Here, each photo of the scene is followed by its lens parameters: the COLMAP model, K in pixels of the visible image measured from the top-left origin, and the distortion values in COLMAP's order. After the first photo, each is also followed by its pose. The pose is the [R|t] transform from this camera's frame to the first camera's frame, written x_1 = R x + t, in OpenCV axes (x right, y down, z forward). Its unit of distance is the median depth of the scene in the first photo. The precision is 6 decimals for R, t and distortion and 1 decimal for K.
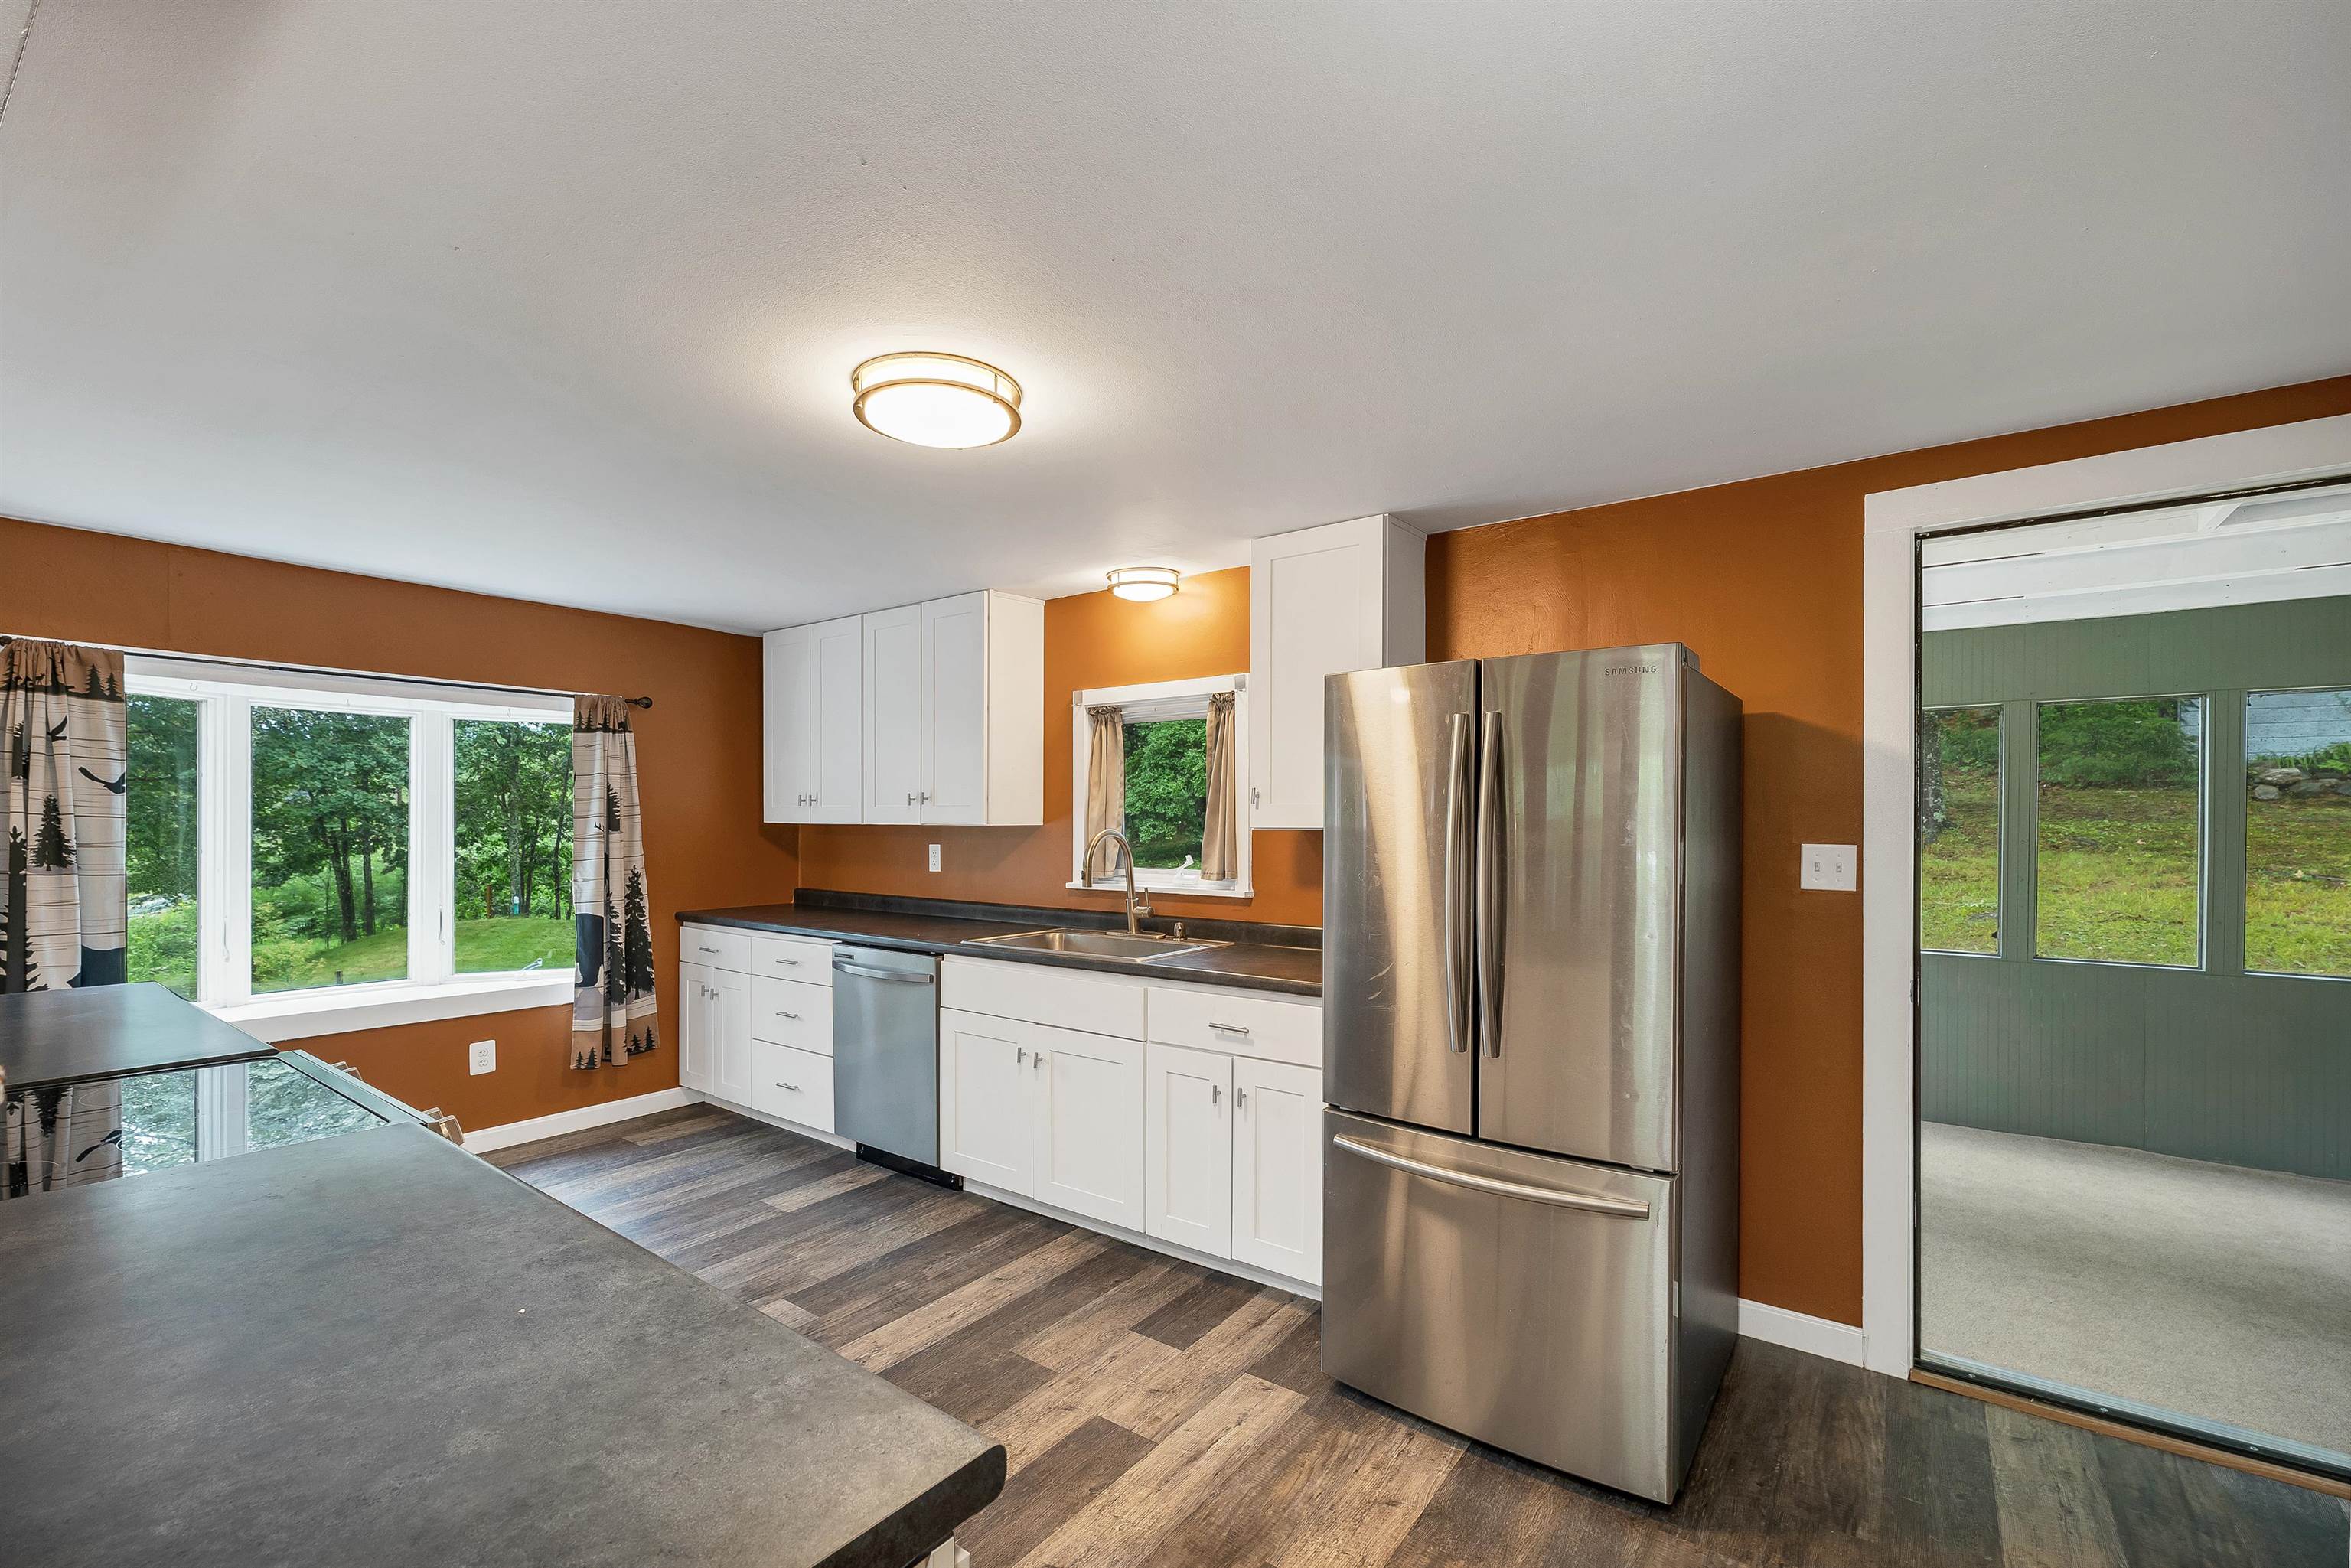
lens RADIAL K [[988.1, 0, 1173.6], [0, 988.1, 823.2], [0, 0, 1]] dist [-0.001605, -0.000086]
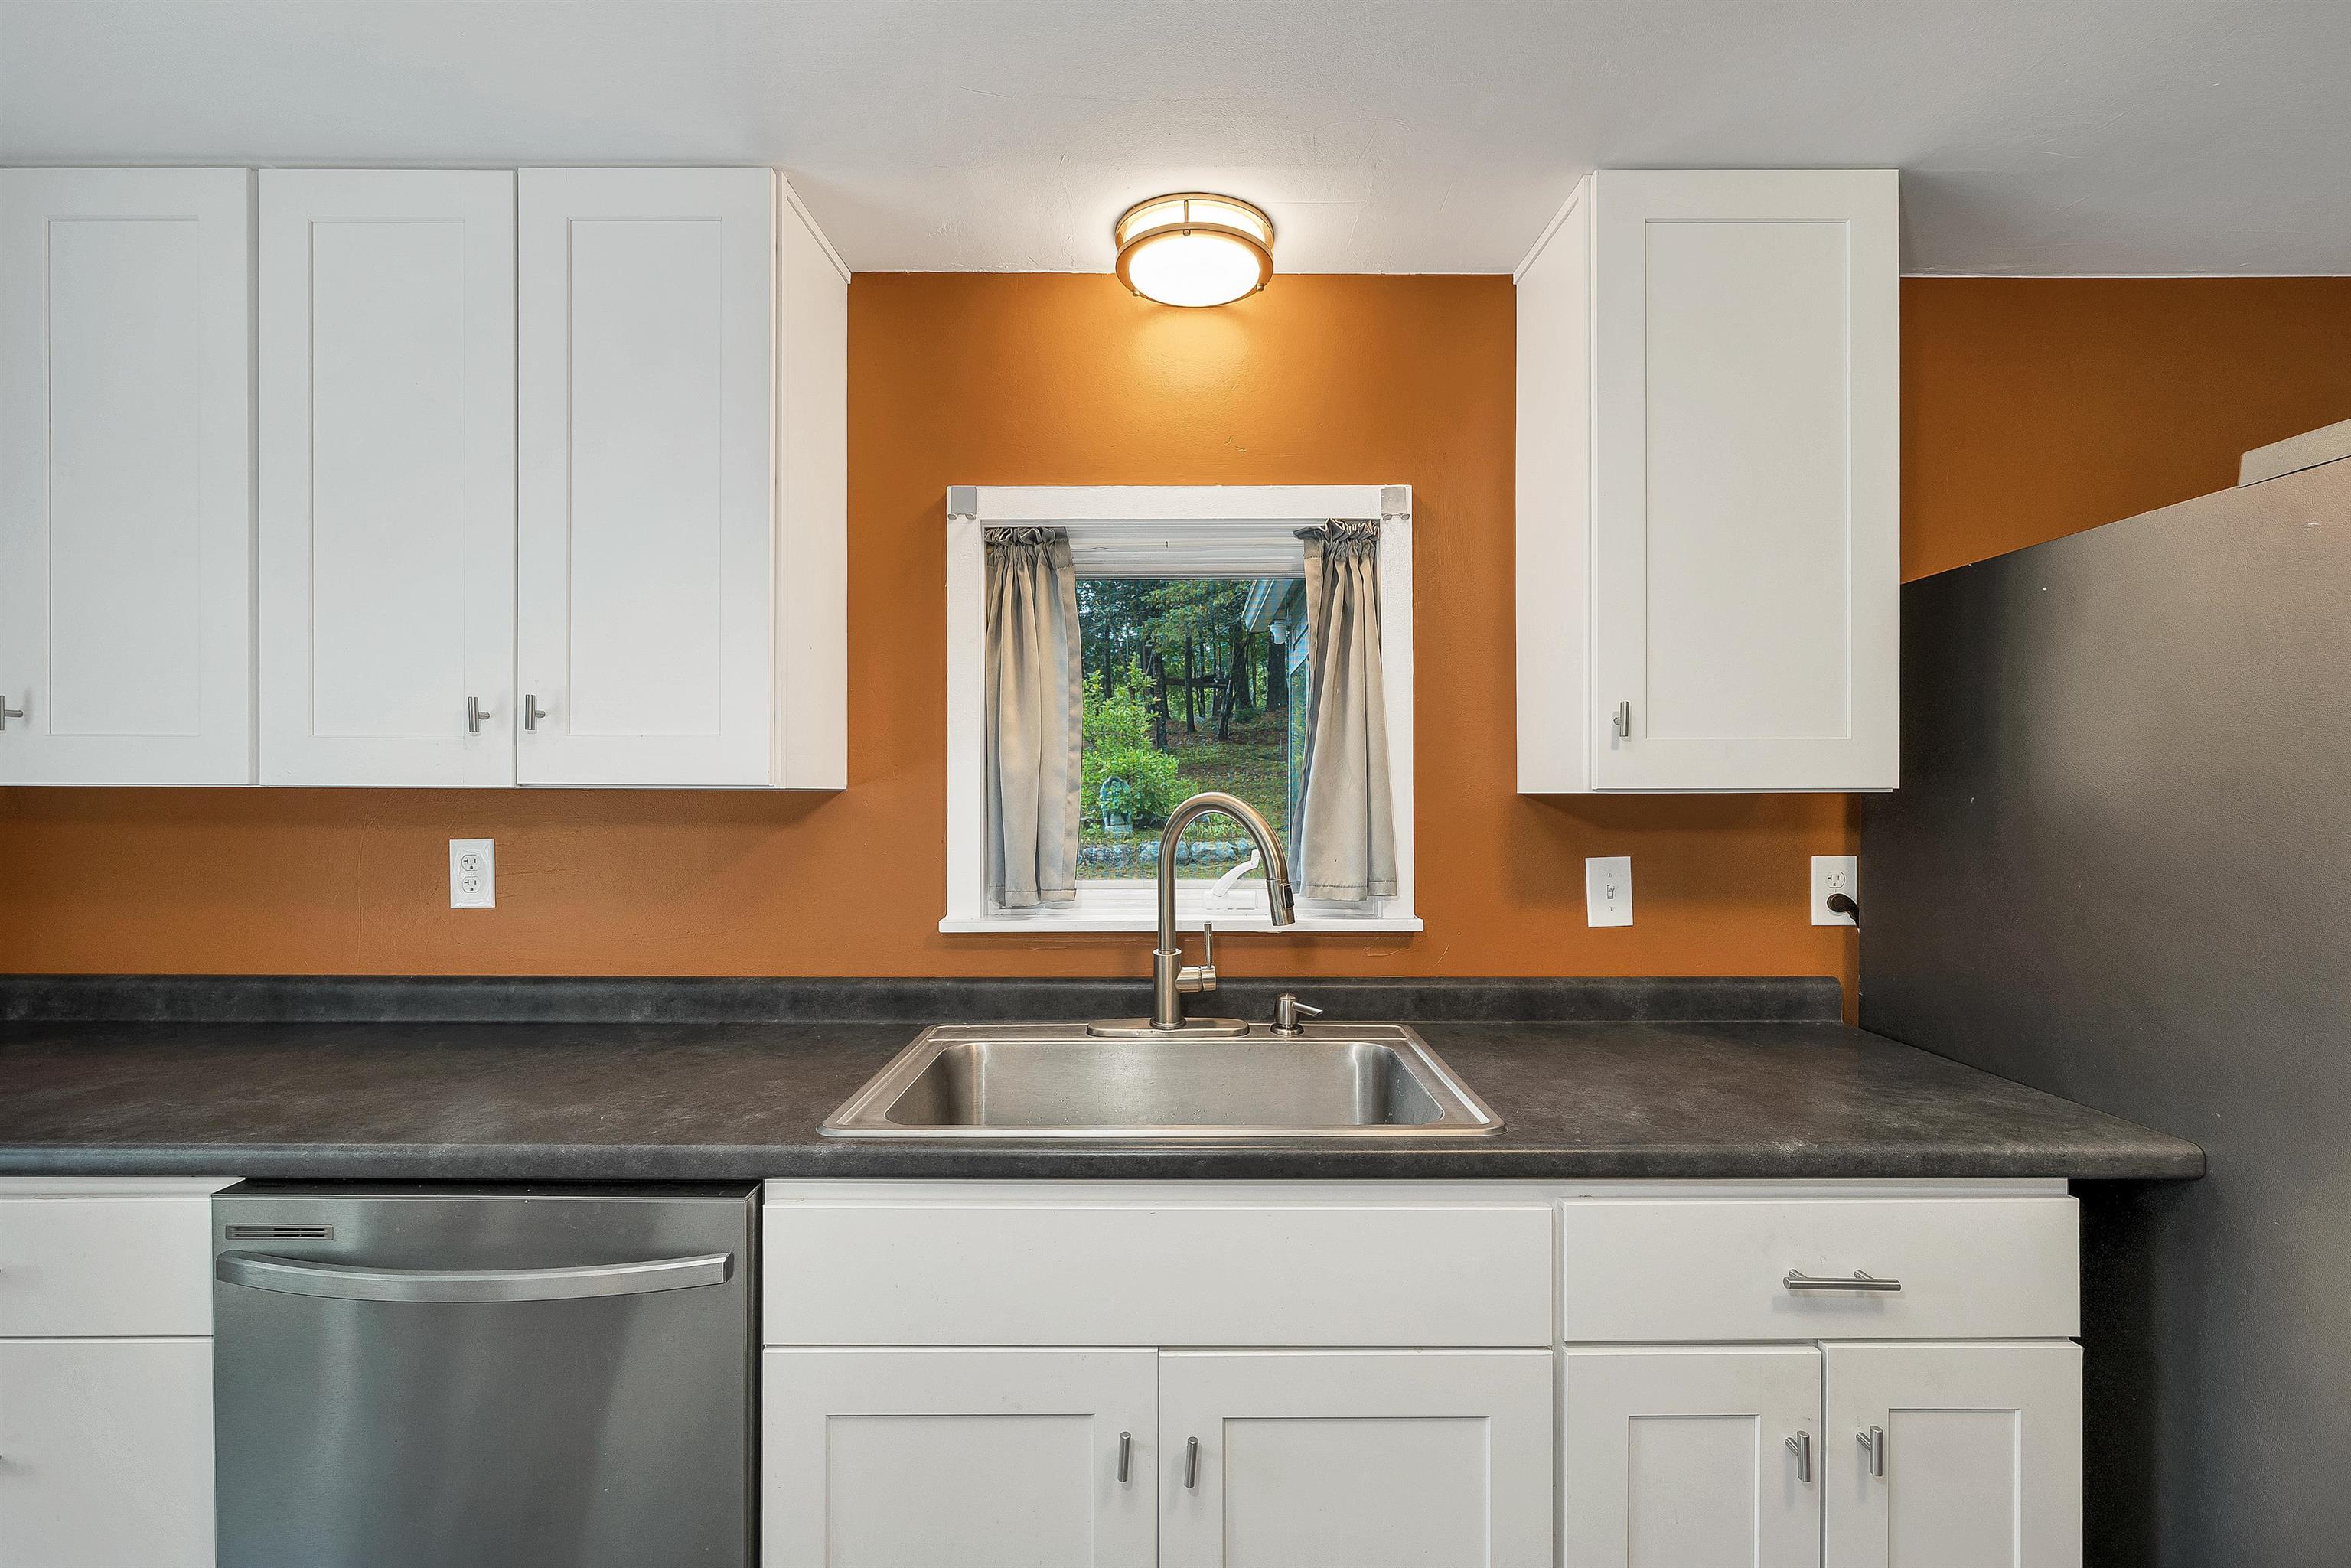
lens RADIAL K [[993.8, 0, 1186.6], [0, 993.8, 793.7], [0, 0, 1]] dist [0.001602, -0.000067]
pose [[0.807573, -0.001908, 0.589765, -0.285862], [0.003398, 0.999993, -0.001417, 0.005538], [-0.589759, 0.003149, 0.807574, 0.593739]]
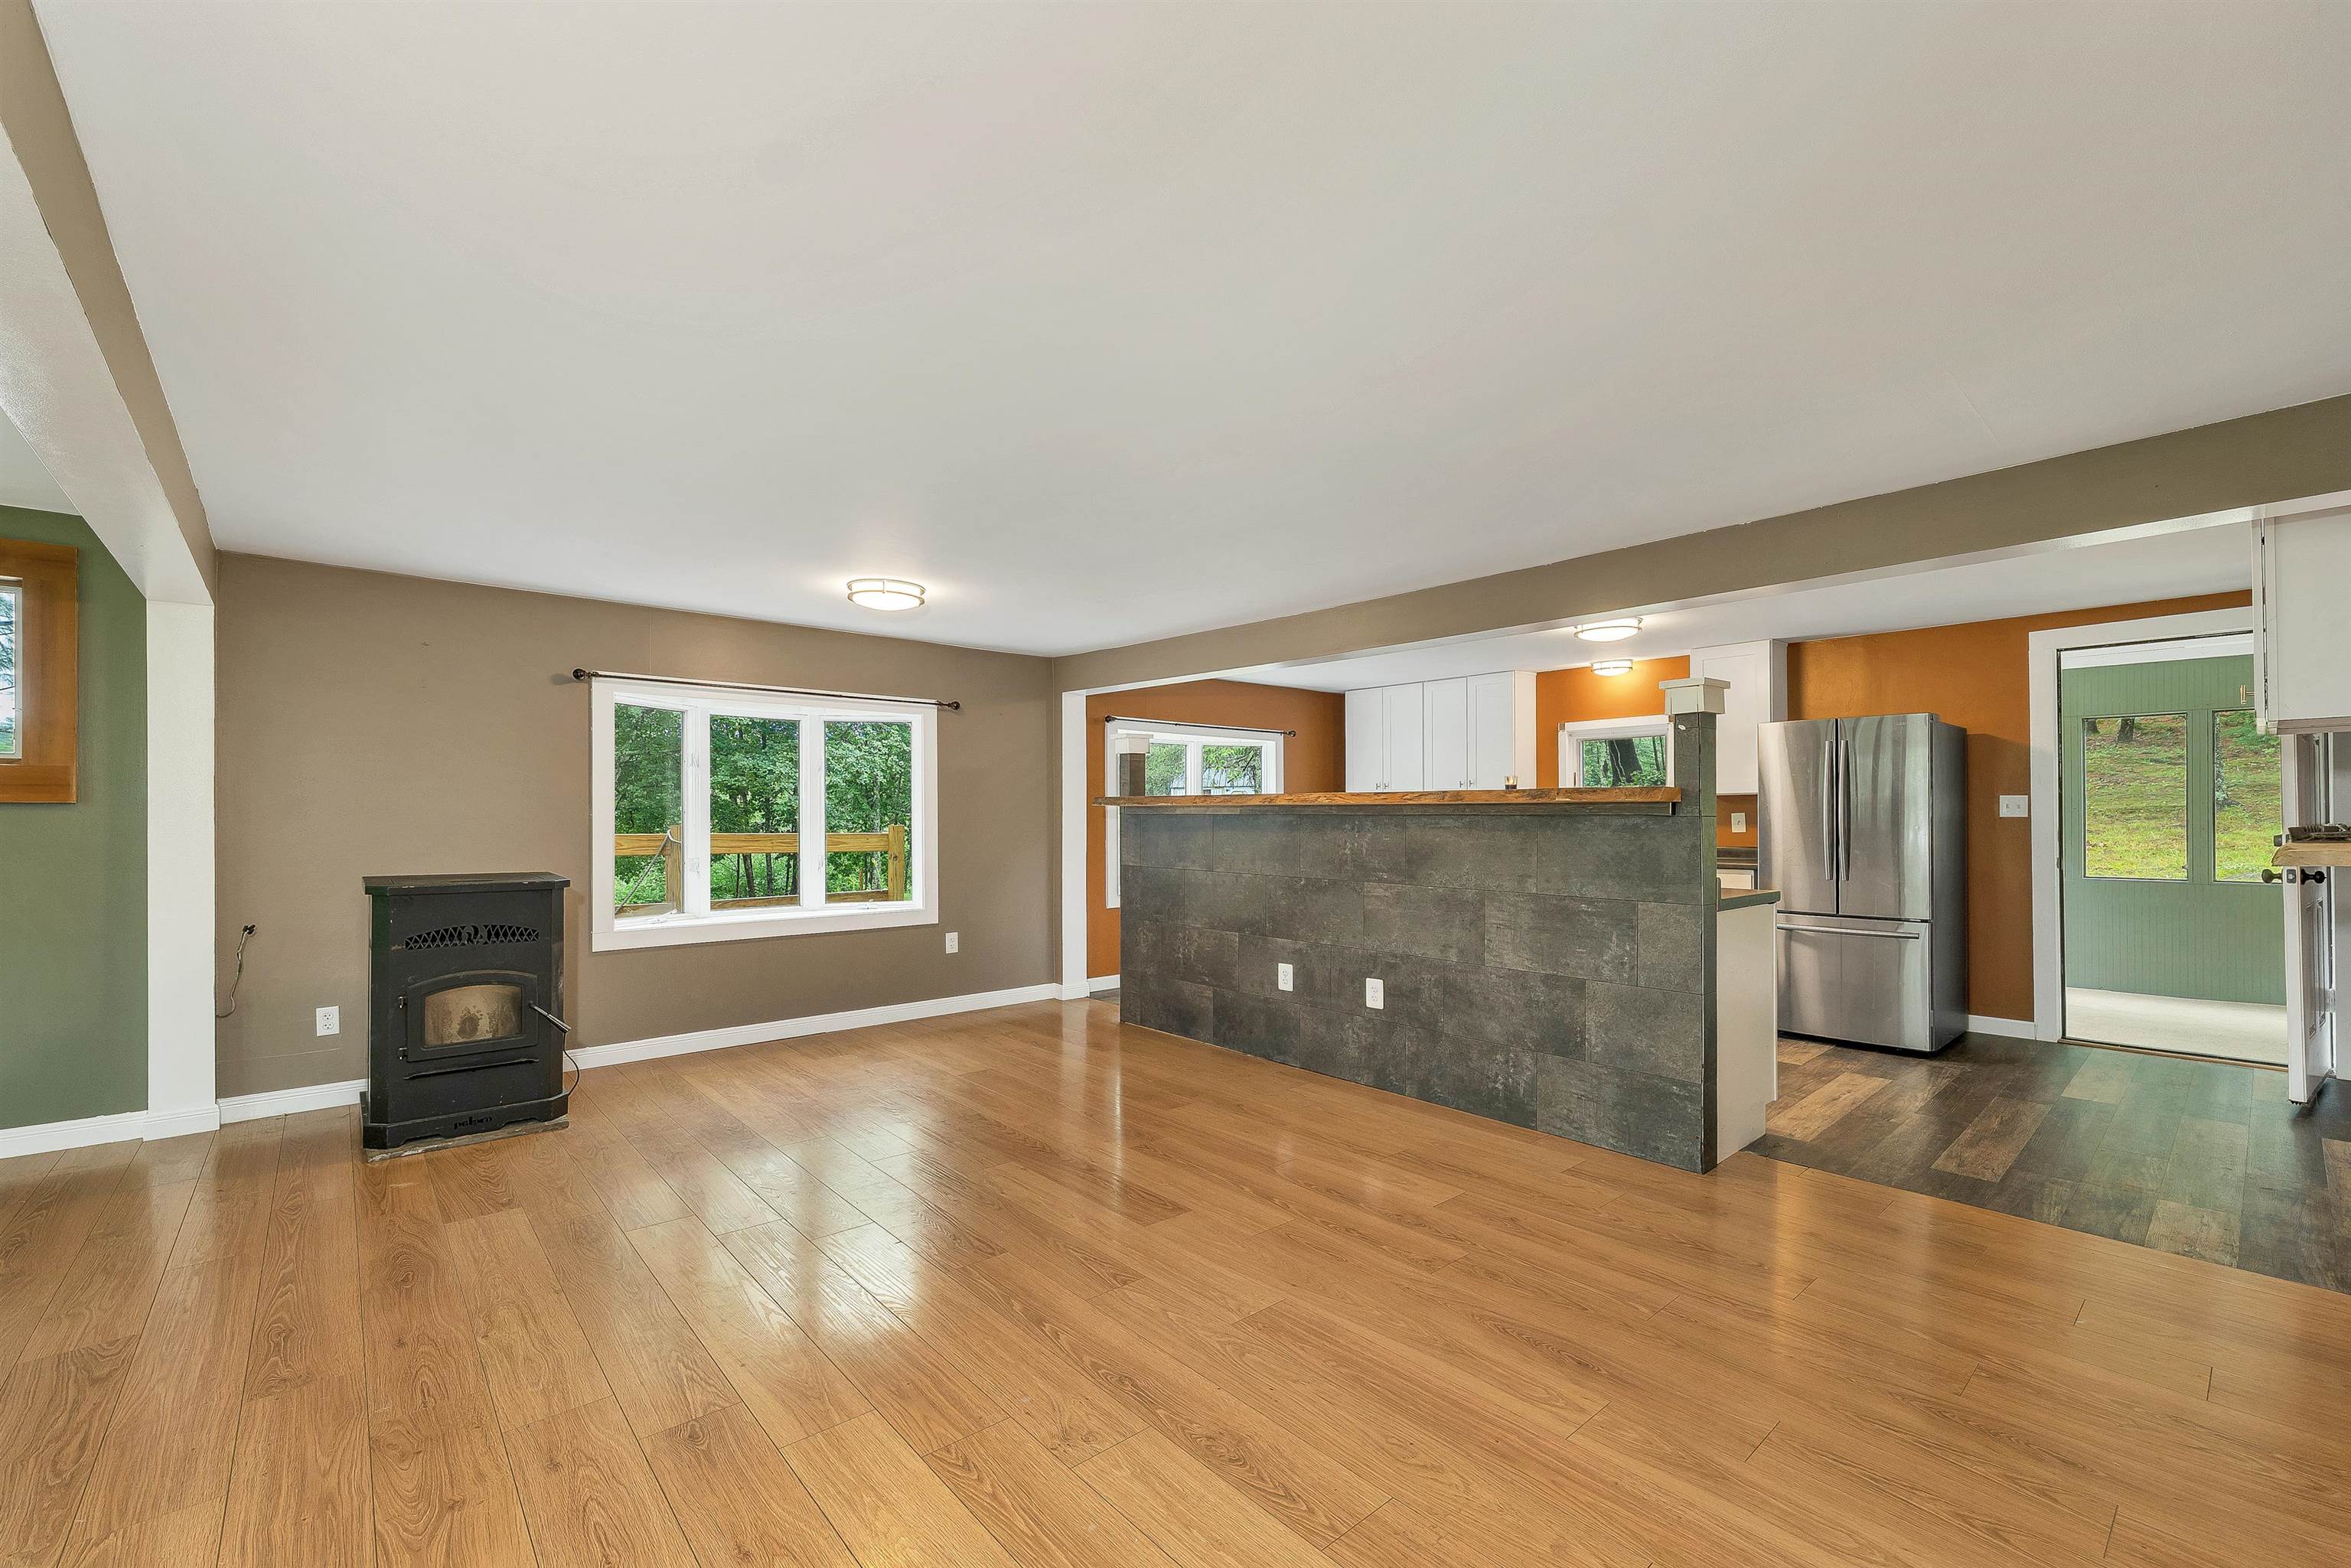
lens RADIAL K [[957.6, 0, 1173.2], [0, 957.6, 810.8], [0, 0, 1]] dist [0.001428, -0.002604]
pose [[0.976441, -0.008802, -0.215605, -0.428626], [0.007531, 0.999949, -0.006717, 0.036015], [0.215653, 0.004935, 0.976458, -0.912751]]
